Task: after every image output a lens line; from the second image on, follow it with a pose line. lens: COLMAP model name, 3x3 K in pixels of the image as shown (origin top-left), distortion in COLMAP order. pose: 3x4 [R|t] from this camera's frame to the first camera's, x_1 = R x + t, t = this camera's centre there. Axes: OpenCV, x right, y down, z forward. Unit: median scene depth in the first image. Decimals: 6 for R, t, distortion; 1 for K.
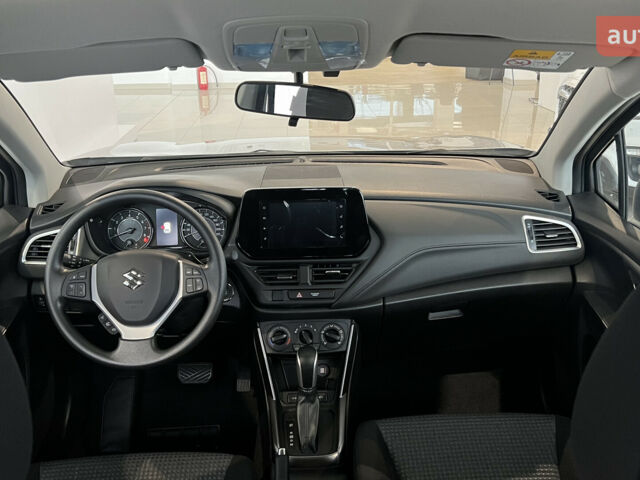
lens RADIAL K [[639.5, 0, 322.0], [0, 639.5, 246.7], [0, 0, 1]] dist [0.144824, -0.357097]
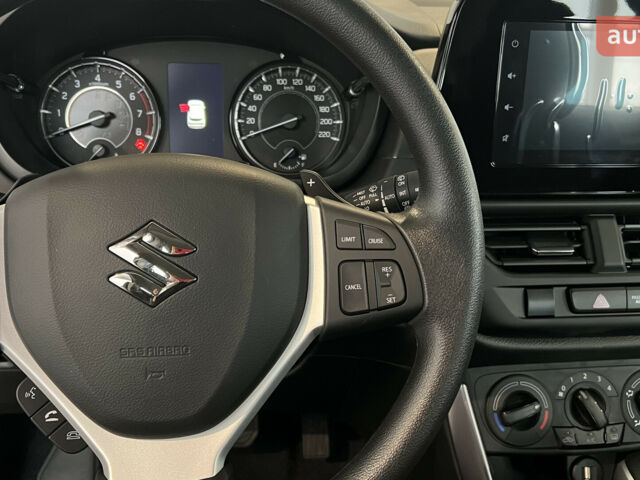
lens RADIAL K [[639.5, 0, 322.0], [0, 639.5, 246.7], [0, 0, 1]] dist [0.144824, -0.357097]
pose [[0.995491, 0.008834, 0.094449, -0.222427], [-0.016690, 0.996434, 0.082710, 0.018681], [-0.093381, -0.083914, 0.992088, 0.662391]]
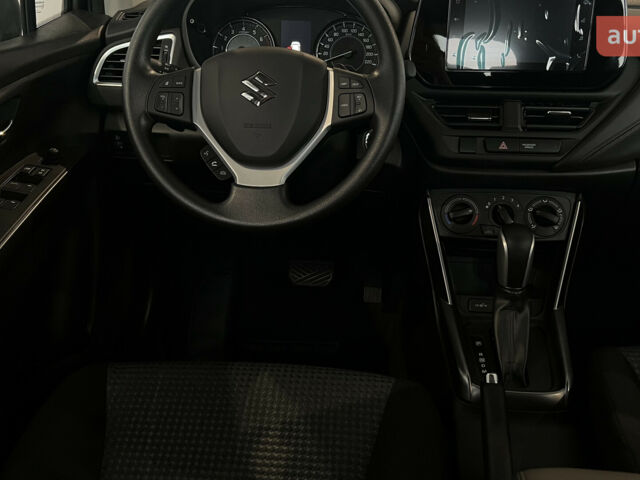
lens RADIAL K [[639.5, 0, 322.0], [0, 639.5, 246.7], [0, 0, 1]] dist [0.144824, -0.357097]
pose [[0.991714, 0.068298, -0.108807, -0.136711], [-0.058841, 0.994392, 0.087879, 0.129002], [0.114198, -0.080749, 0.990171, 0.338880]]
